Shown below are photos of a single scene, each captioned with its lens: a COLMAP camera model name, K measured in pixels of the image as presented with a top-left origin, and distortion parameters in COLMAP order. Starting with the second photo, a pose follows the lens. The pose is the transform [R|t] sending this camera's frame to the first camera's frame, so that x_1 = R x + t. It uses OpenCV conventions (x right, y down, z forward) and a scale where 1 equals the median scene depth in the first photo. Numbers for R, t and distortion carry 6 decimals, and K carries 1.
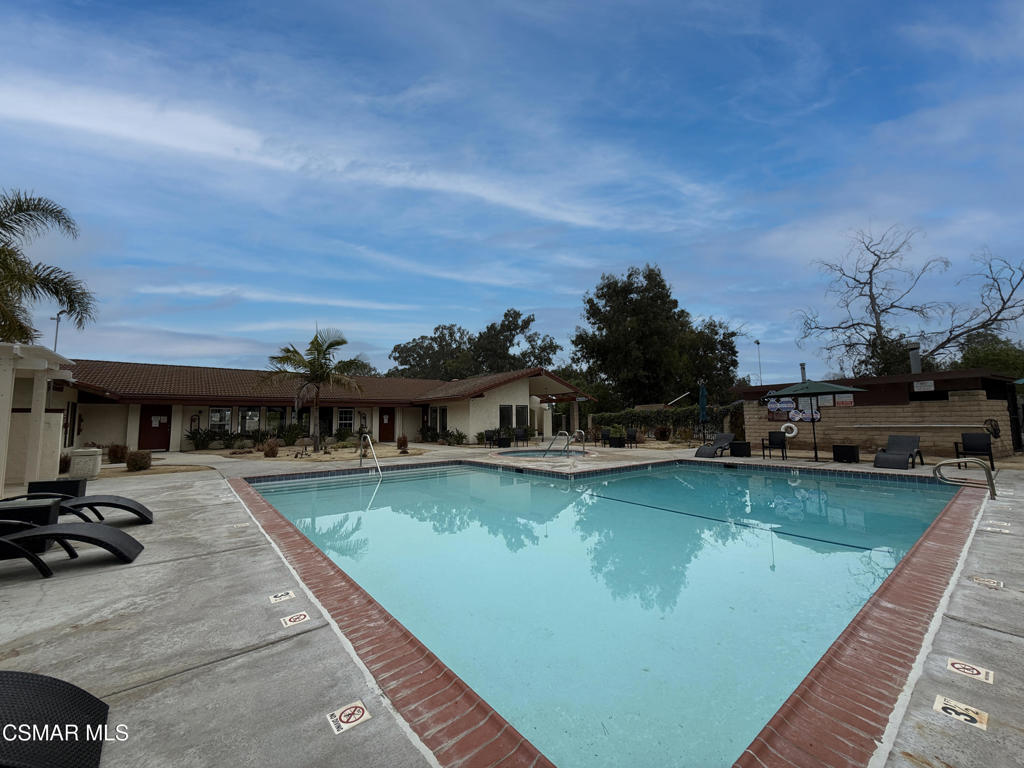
lens RADIAL K [[411.7, 0, 512.0], [0, 411.7, 384.0], [0, 0, 1]] dist [0.000450, 0.000046]
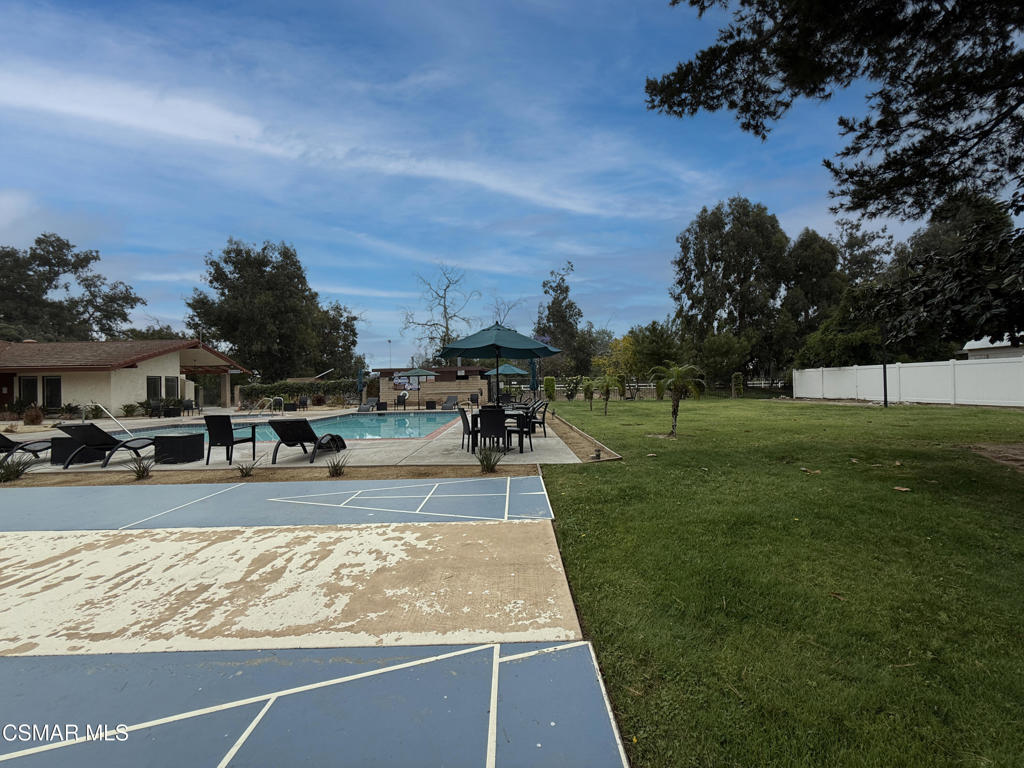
lens RADIAL K [[411.7, 0, 512.0], [0, 411.7, 384.0], [0, 0, 1]] dist [0.000450, 0.000046]
pose [[0.629765, 0.005074, 0.776769, -0.108345], [-0.058765, 0.997424, 0.041129, -0.009051], [-0.774560, -0.071548, 0.628441, -0.121543]]
